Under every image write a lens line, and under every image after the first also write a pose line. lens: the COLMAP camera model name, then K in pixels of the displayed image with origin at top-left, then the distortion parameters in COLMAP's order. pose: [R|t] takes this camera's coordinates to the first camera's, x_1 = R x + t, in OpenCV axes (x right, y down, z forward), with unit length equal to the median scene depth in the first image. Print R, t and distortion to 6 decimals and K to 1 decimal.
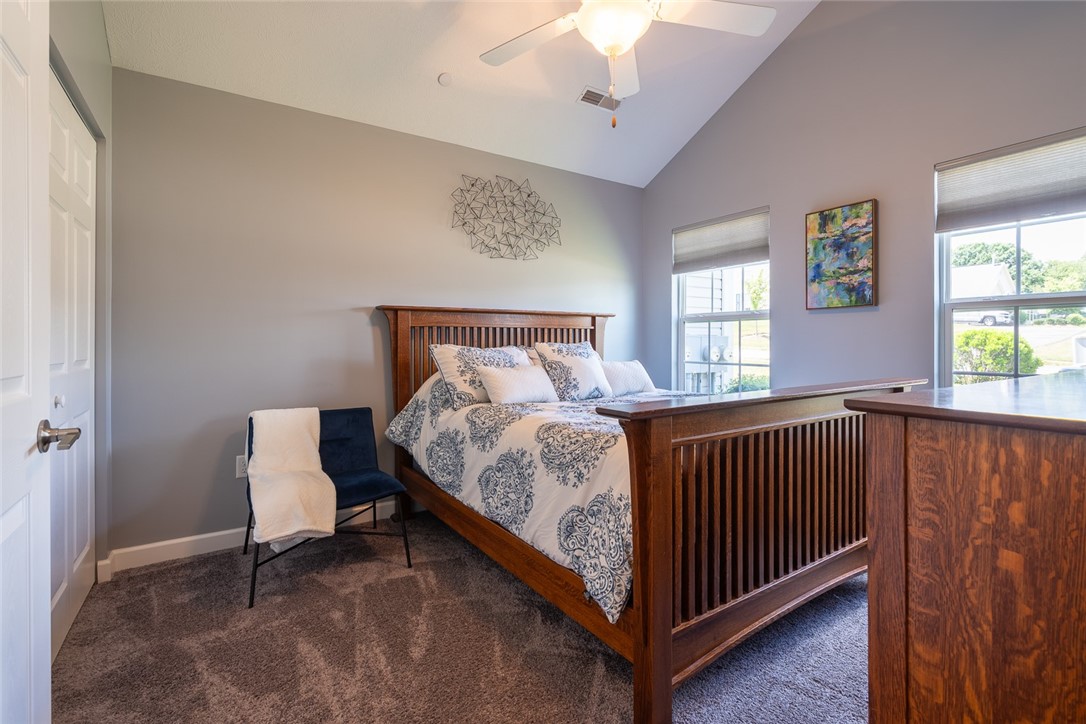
lens RADIAL K [[510.9, 0, 542.3], [0, 510.9, 341.7], [0, 0, 1]] dist [-0.001853, 0.000088]
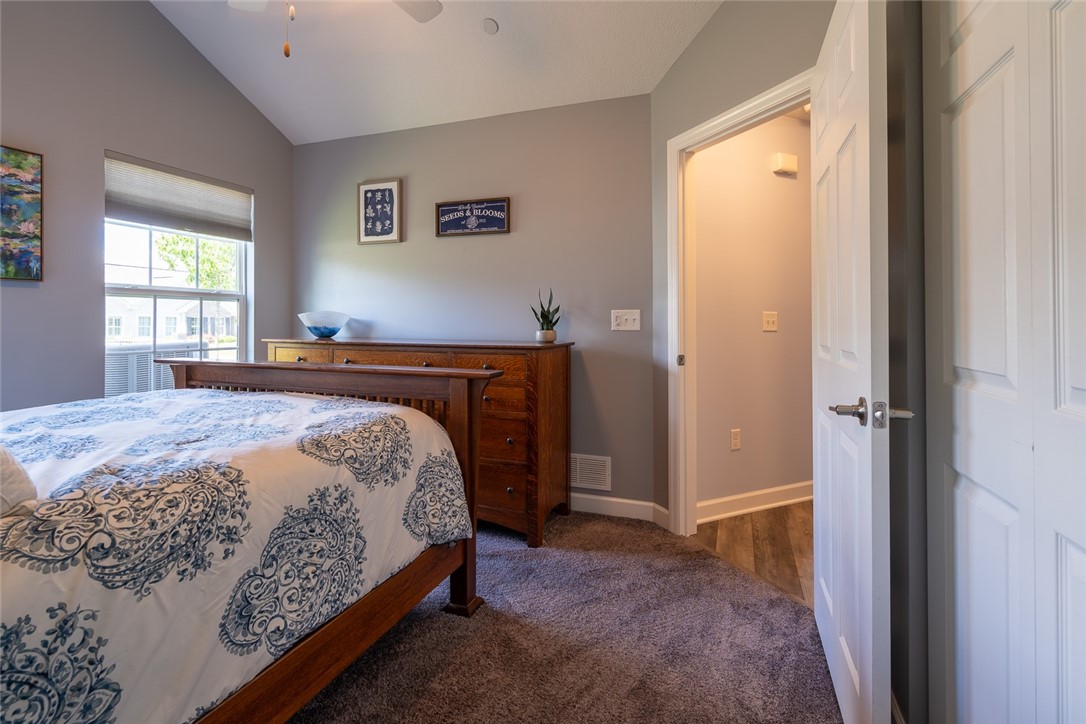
lens RADIAL K [[504.6, 0, 545.3], [0, 504.6, 333.6], [0, 0, 1]] dist [0.002660, 0.000779]
pose [[-0.589172, -0.016014, 0.807849, -0.521713], [-0.001962, 0.999829, 0.018388, -0.001003], [-0.808005, 0.009249, -0.589103, 0.820637]]
